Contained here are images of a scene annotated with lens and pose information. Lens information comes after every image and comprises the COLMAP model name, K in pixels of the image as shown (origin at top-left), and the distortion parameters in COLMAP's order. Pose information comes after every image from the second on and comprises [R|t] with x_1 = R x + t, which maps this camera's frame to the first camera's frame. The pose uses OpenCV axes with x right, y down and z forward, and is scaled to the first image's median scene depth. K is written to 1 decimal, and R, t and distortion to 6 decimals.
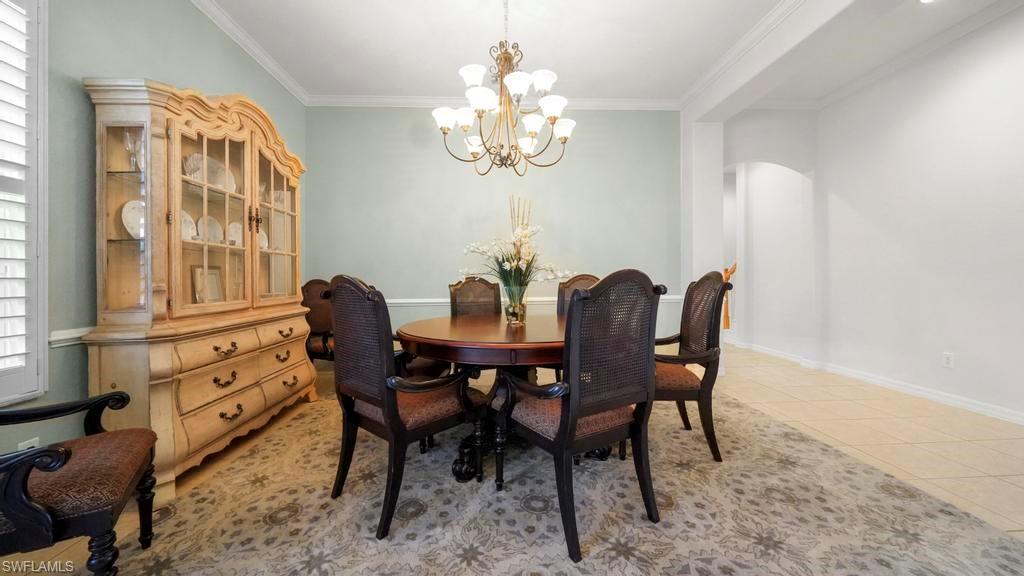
lens RADIAL K [[370.0, 0, 512.1], [0, 370.0, 272.2], [0, 0, 1]] dist [-0.008379, -0.000108]
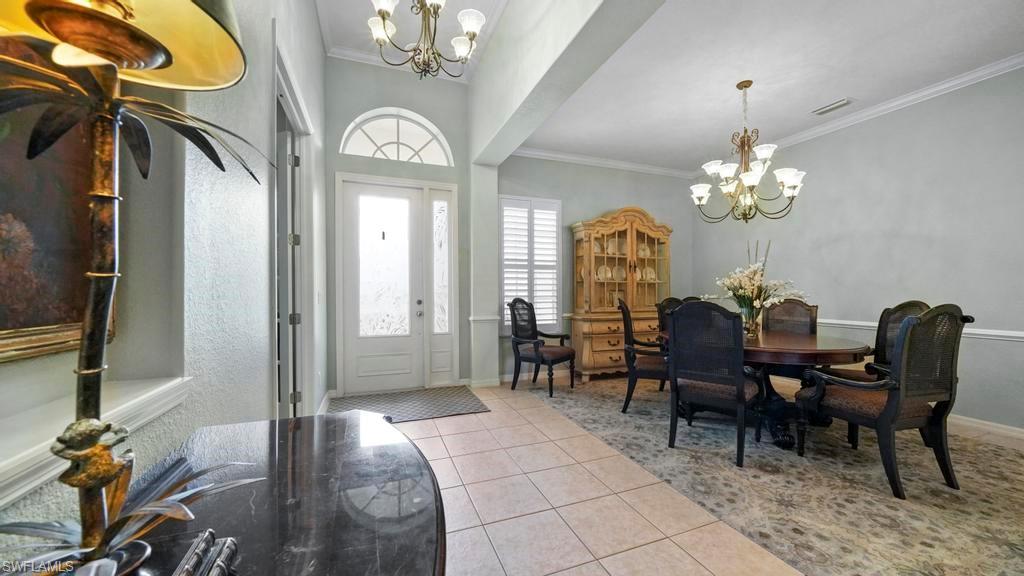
lens RADIAL K [[367.7, 0, 512.0], [0, 367.7, 288.0], [0, 0, 1]] dist [0.000525, 0.000085]
pose [[0.305203, -0.001077, -0.952287, 1.292481], [0.005104, 0.999987, 0.000505, -0.044844], [0.952274, -0.005015, 0.305204, -0.280521]]
